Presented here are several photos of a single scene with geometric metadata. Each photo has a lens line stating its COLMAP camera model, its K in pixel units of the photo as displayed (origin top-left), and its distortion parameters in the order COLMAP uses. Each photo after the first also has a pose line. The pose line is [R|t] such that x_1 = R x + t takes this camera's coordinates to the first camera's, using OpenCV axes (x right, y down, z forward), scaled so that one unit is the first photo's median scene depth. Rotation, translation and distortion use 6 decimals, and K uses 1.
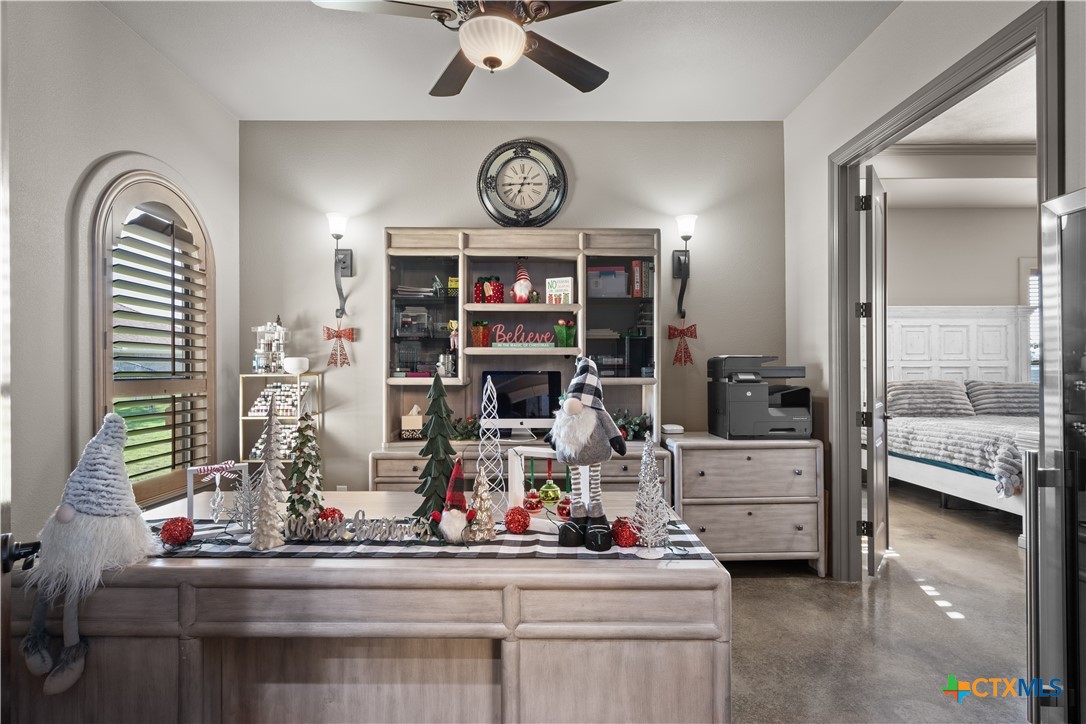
lens RADIAL K [[540.3, 0, 534.1], [0, 540.3, 367.1], [0, 0, 1]] dist [0.004477, 0.002207]
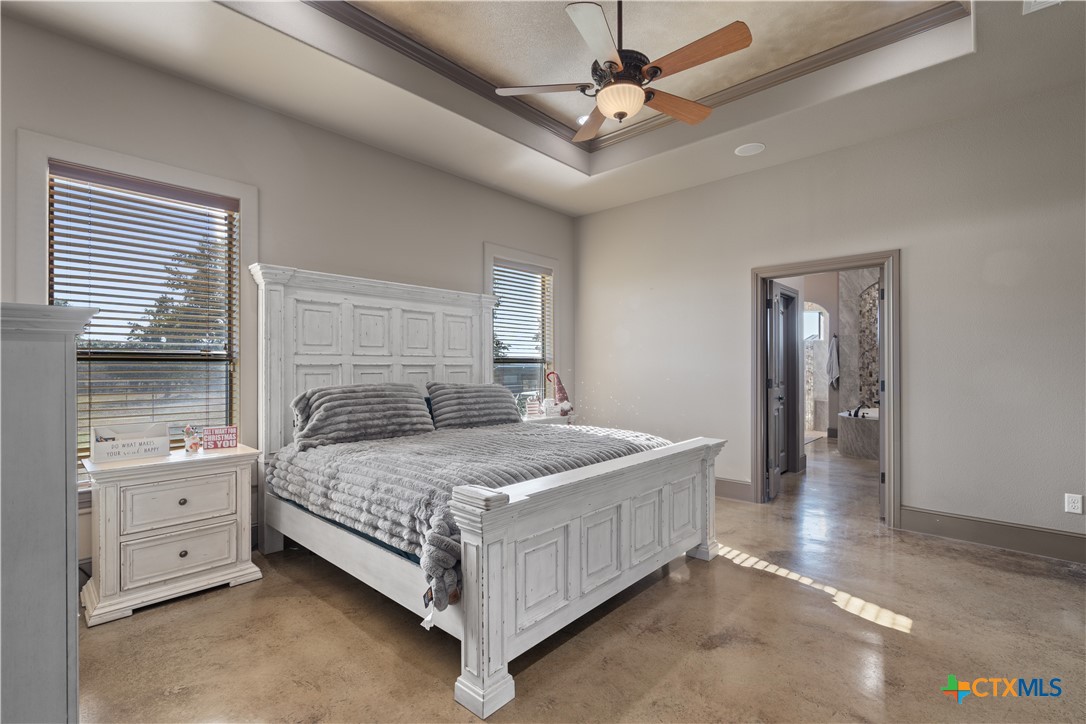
lens RADIAL K [[493.9, 0, 546.2], [0, 493.9, 364.2], [0, 0, 1]] dist [-0.003711, 0.002479]
pose [[0.678591, 0.006561, 0.734487, 0.417014], [-0.006262, 0.999975, -0.003147, -0.000671], [-0.734490, -0.002464, 0.678615, 0.424830]]
